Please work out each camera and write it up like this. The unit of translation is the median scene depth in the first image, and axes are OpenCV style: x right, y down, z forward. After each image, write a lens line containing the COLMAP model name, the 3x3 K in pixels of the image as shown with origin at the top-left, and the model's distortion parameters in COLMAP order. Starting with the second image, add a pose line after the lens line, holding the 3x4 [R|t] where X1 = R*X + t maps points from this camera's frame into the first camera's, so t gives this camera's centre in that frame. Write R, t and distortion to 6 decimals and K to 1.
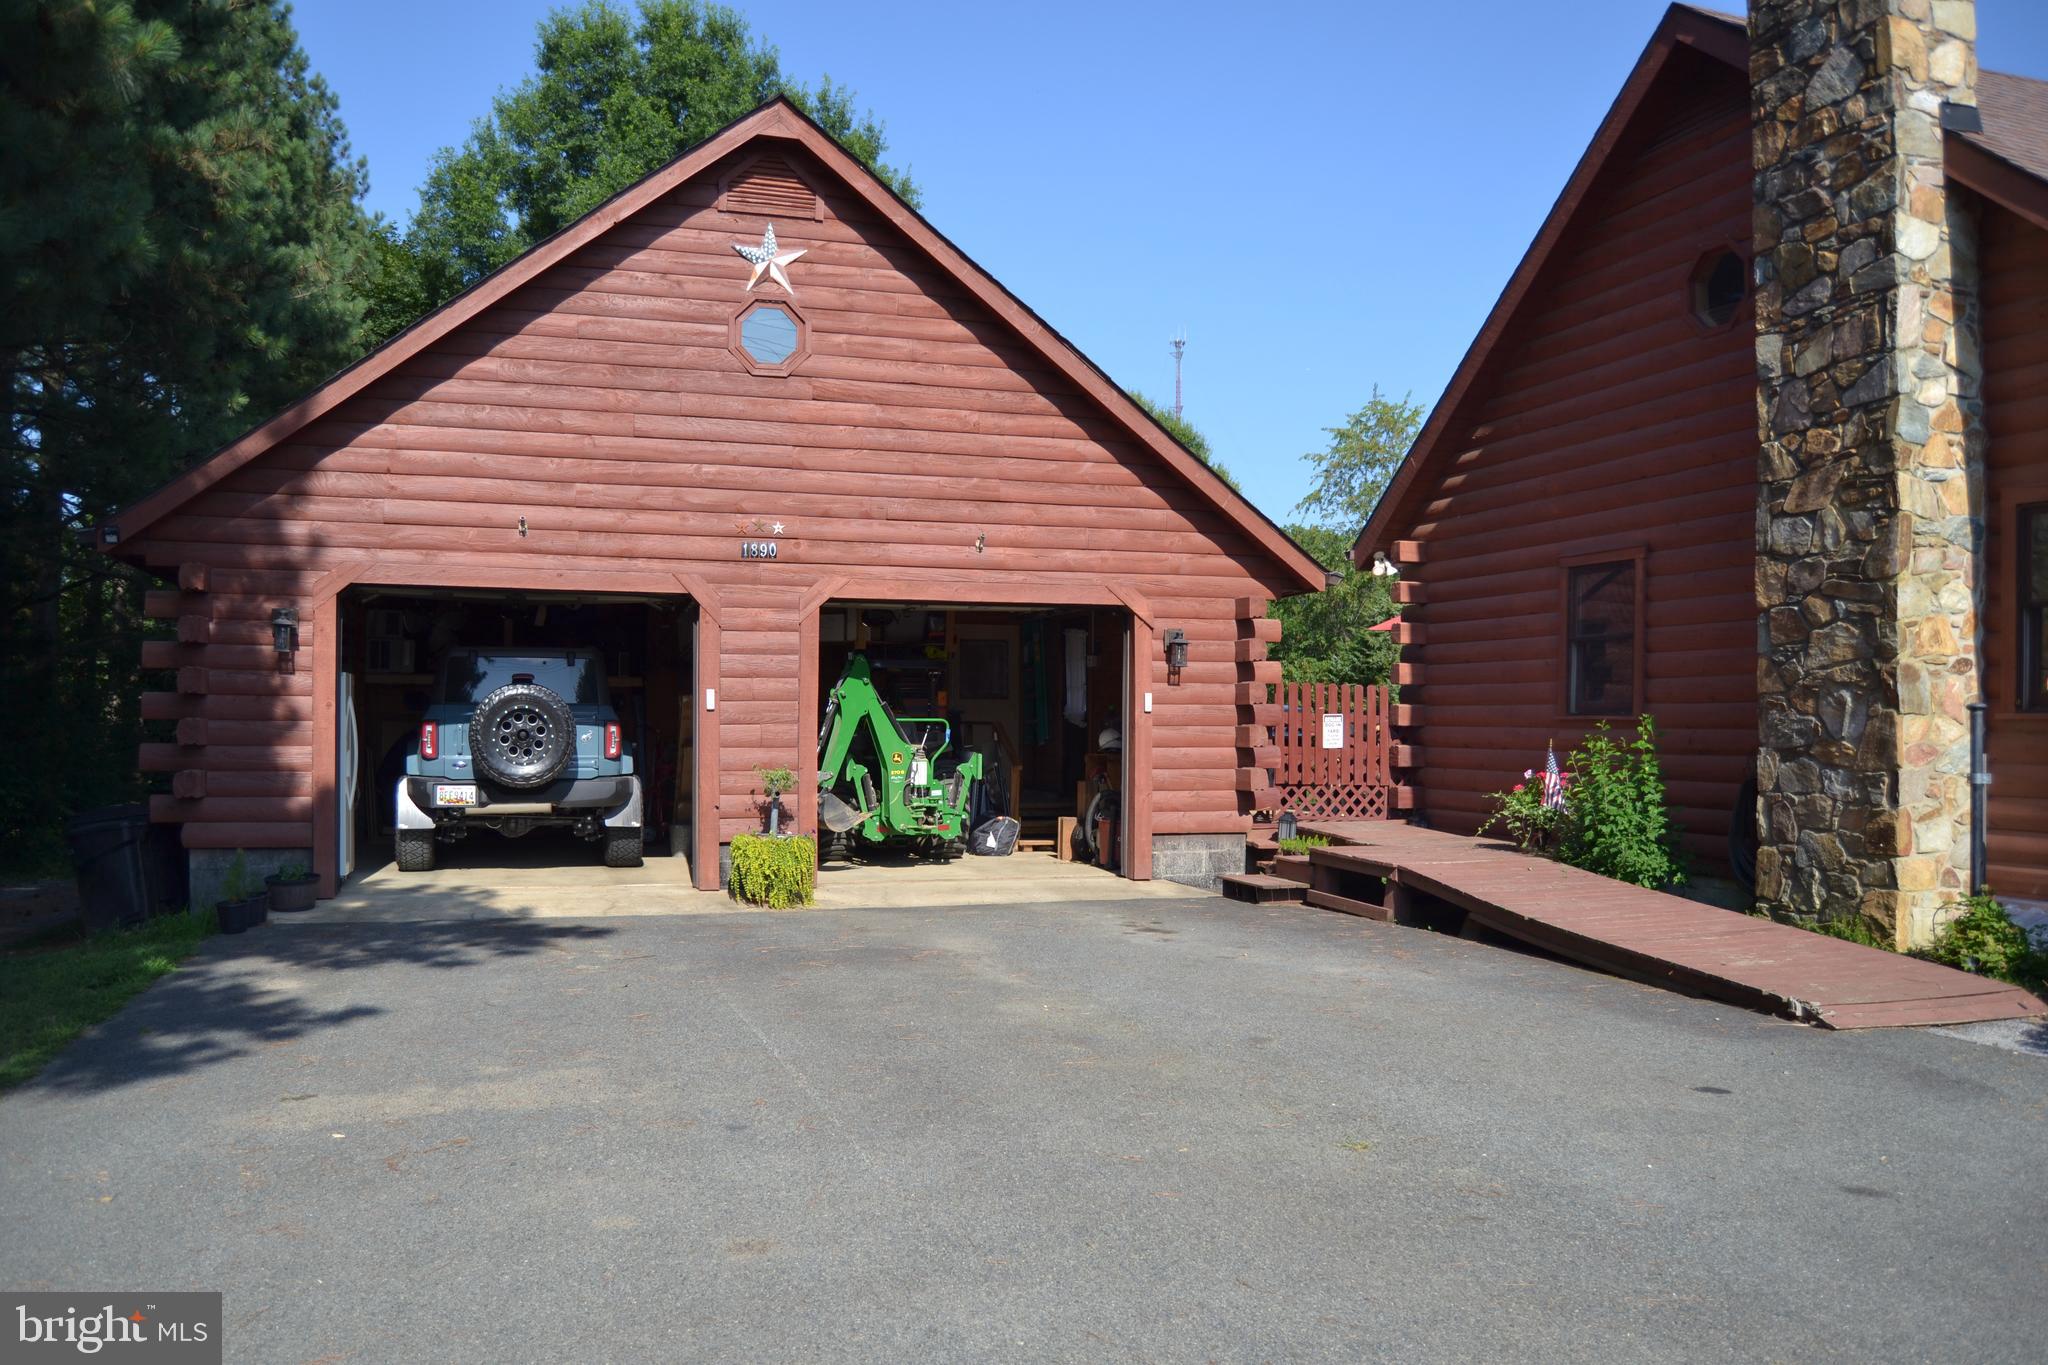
lens RADIAL K [[1630.1, 0, 1017.4], [0, 1630.1, 705.6], [0, 0, 1]] dist [-0.090420, 0.038818]
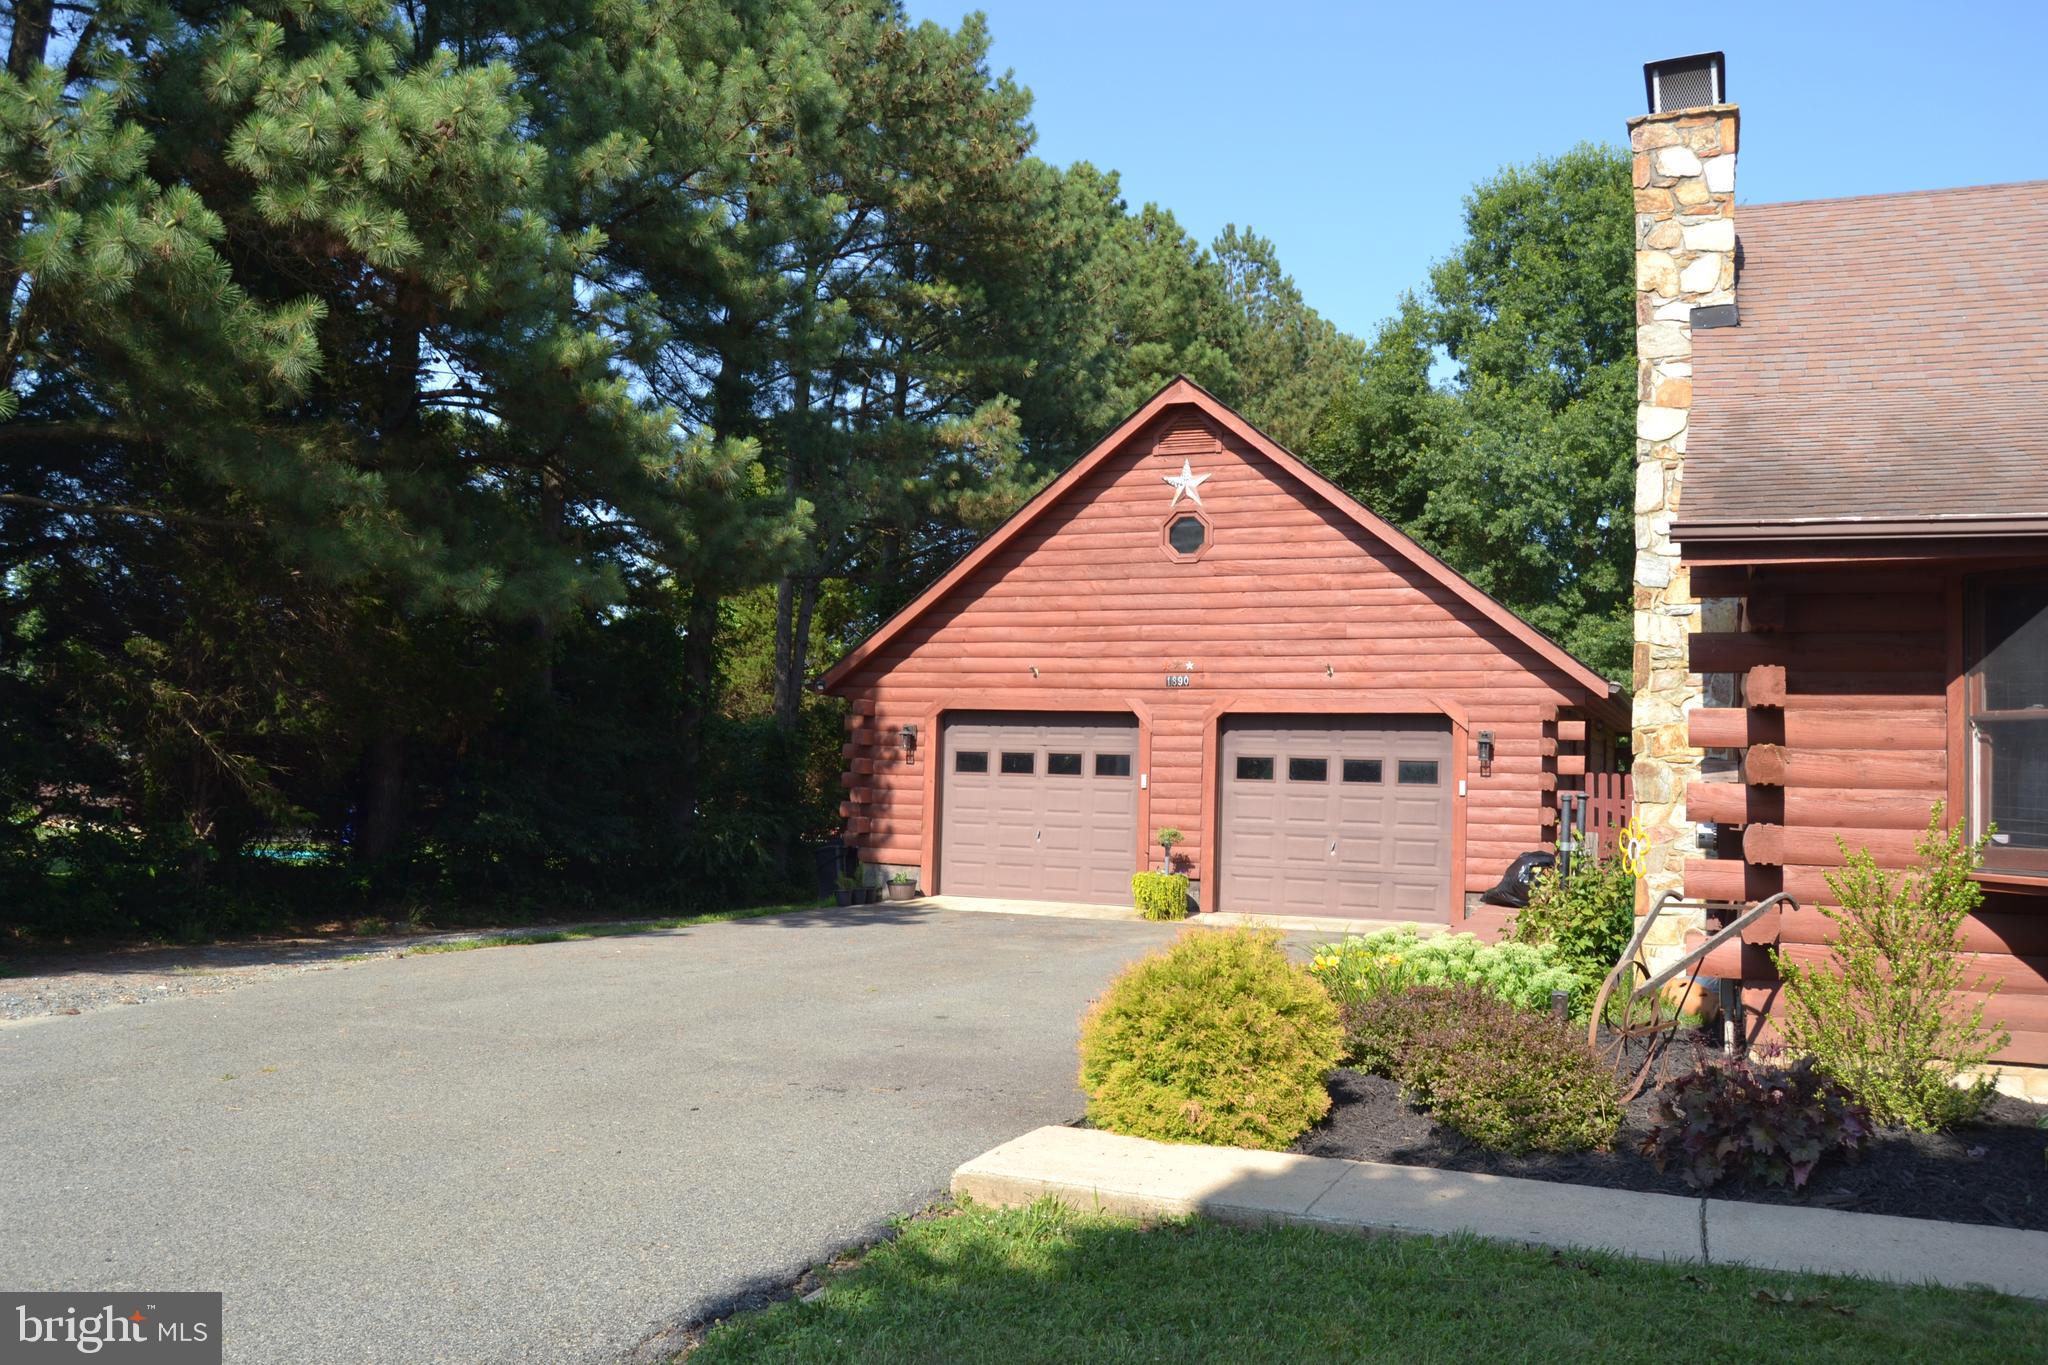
lens RADIAL K [[1630.1, 0, 1017.4], [0, 1630.1, 705.6], [0, 0, 1]] dist [-0.090420, 0.038818]
pose [[0.739084, -0.017810, -0.673378, 0.729654], [-0.016684, 0.998860, -0.044730, -0.004382], [0.673407, 0.044293, 0.737944, -0.191770]]
